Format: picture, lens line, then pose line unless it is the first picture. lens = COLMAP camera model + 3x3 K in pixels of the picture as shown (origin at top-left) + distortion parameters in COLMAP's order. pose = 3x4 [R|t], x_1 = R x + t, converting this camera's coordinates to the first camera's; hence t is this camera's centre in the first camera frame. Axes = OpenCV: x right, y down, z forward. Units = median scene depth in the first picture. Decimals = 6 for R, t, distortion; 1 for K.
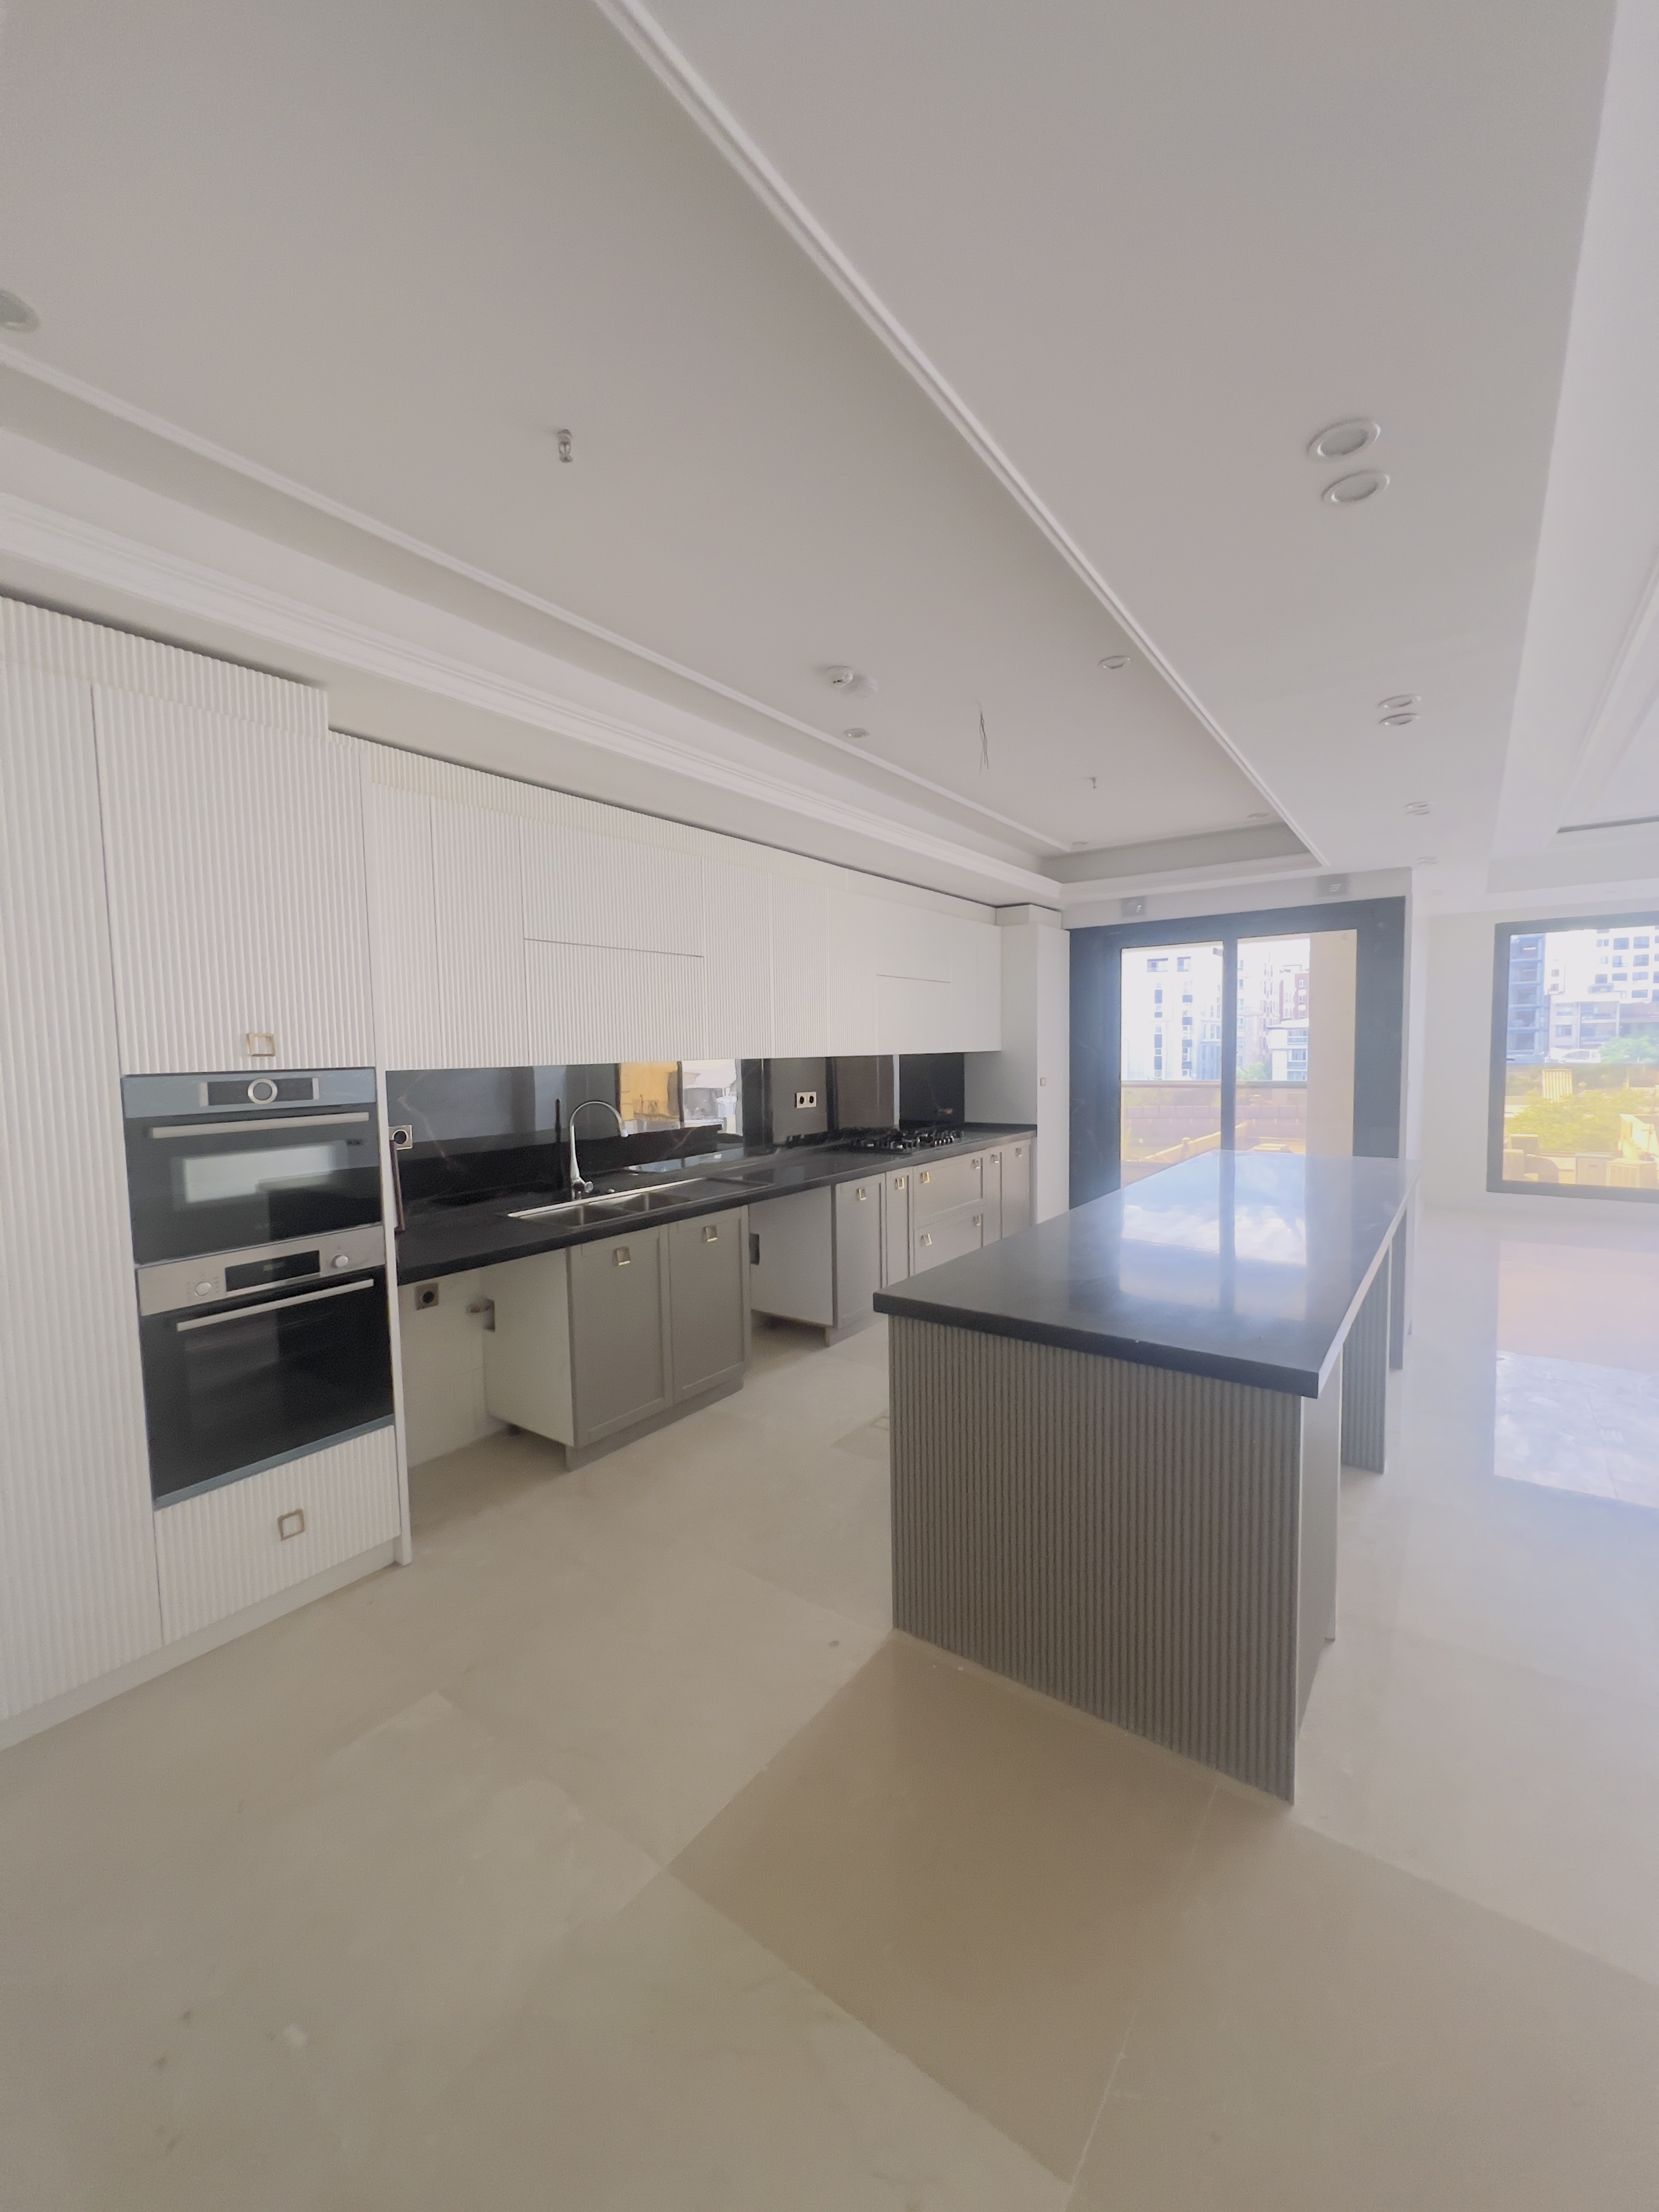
lens RADIAL K [[889.0, 0, 829.5], [0, 889.0, 1106.0], [0, 0, 1]] dist [0.000153, 0.000006]
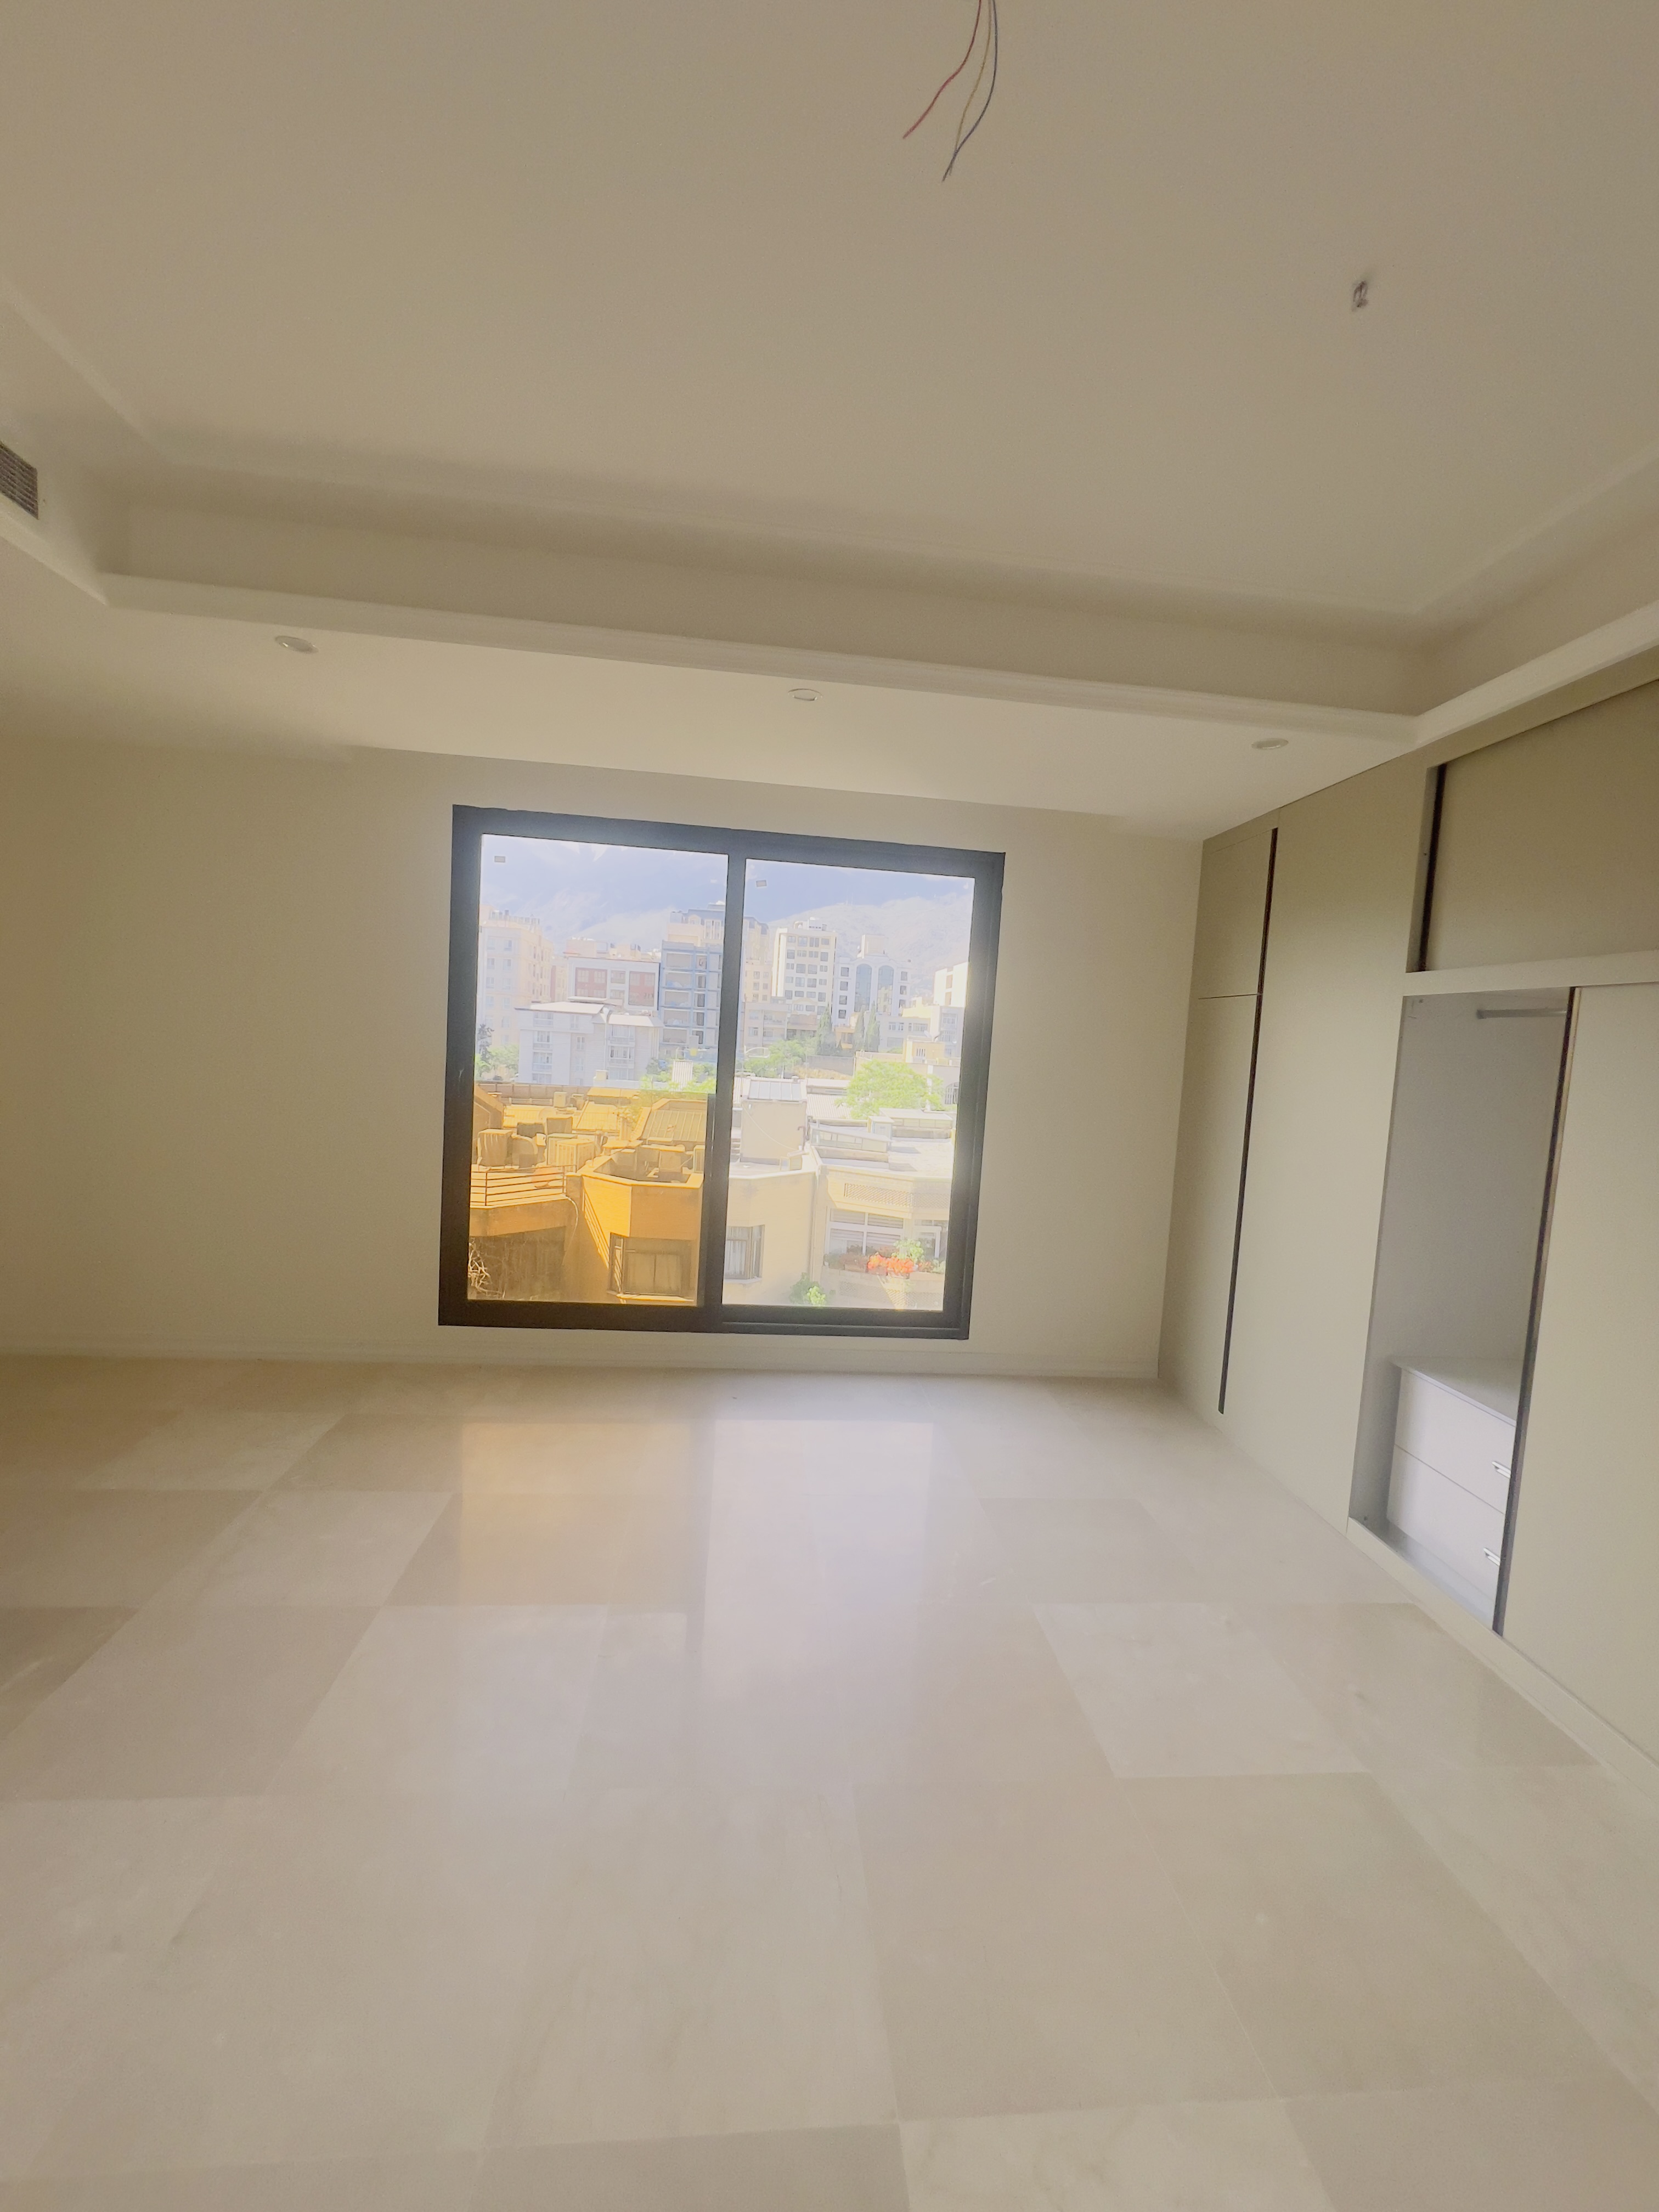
lens RADIAL K [[902.4, 0, 829.5], [0, 902.4, 1106.0], [0, 0, 1]] dist [-0.021517, -0.000009]
pose [[0.724499, 0.011741, 0.689175, 0.068300], [-0.028963, 0.999490, 0.013419, -0.005632], [-0.688667, -0.029682, 0.724470, 0.059268]]
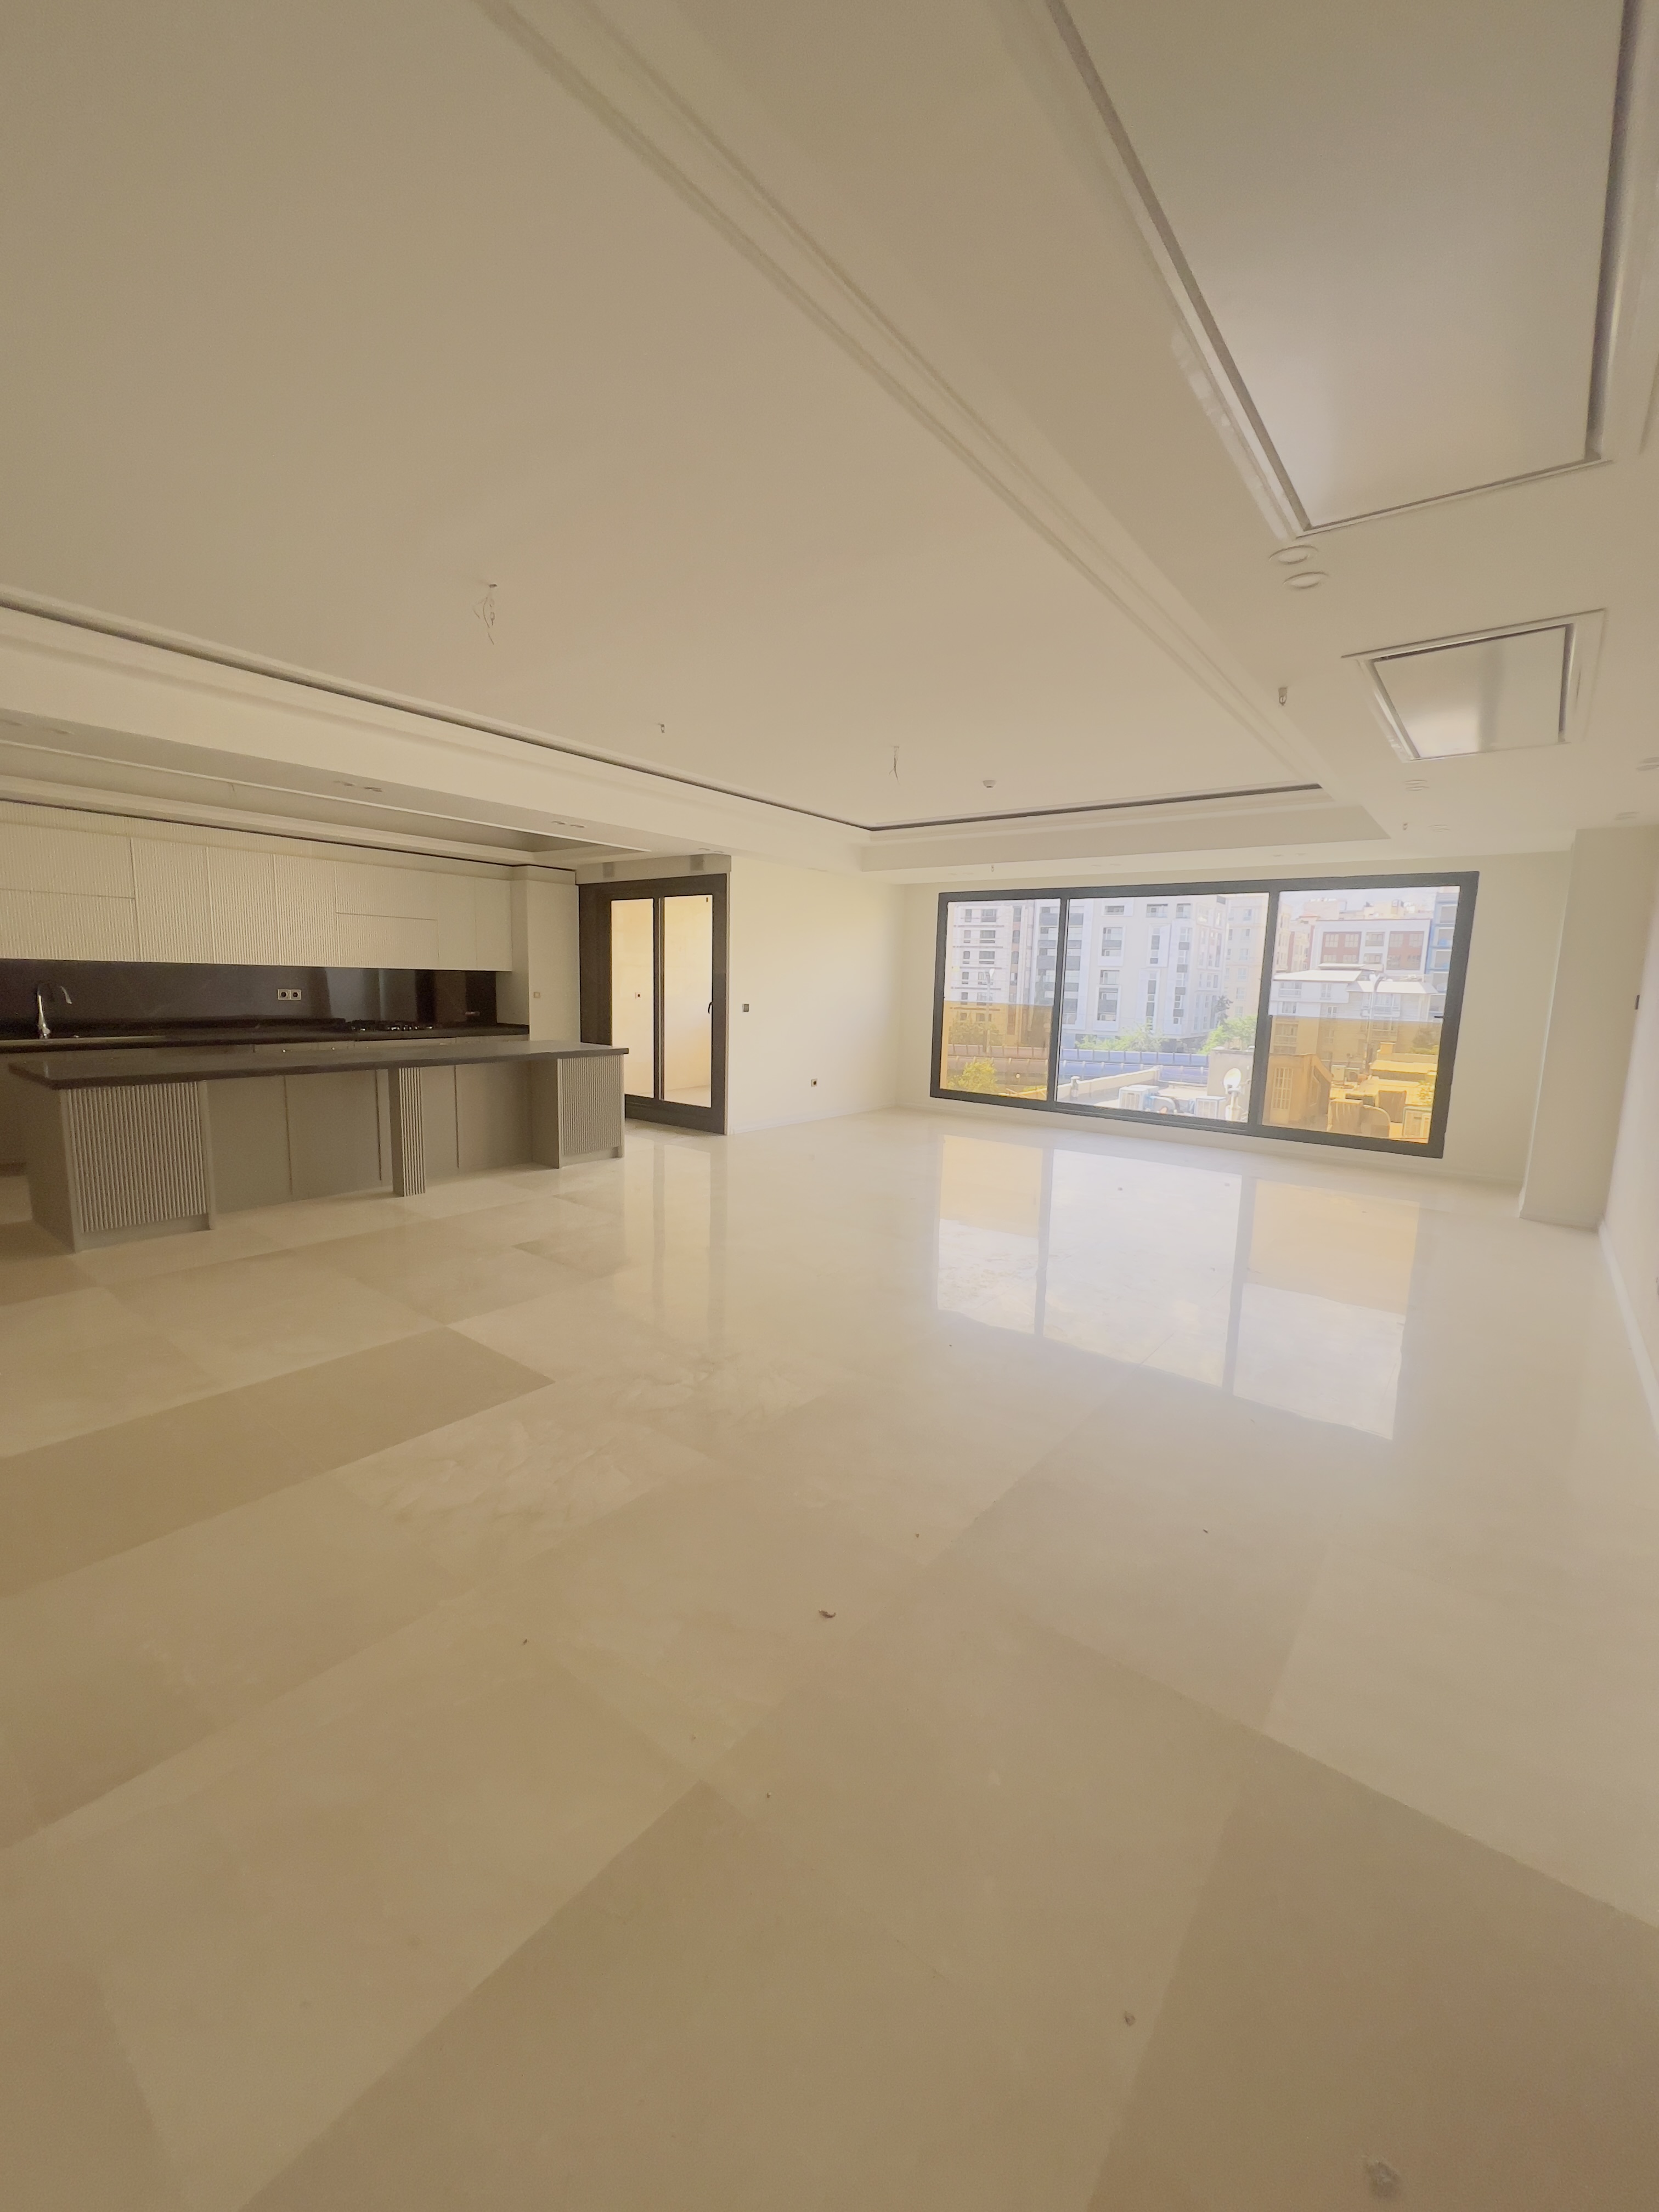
lens RADIAL K [[902.4, 0, 829.5], [0, 902.4, 1106.0], [0, 0, 1]] dist [-0.021517, -0.000009]
pose [[0.998625, 0.048619, -0.019600, 0.077627], [-0.047031, 0.996102, 0.074624, 0.002092], [0.023152, -0.073600, 0.997019, -0.043838]]
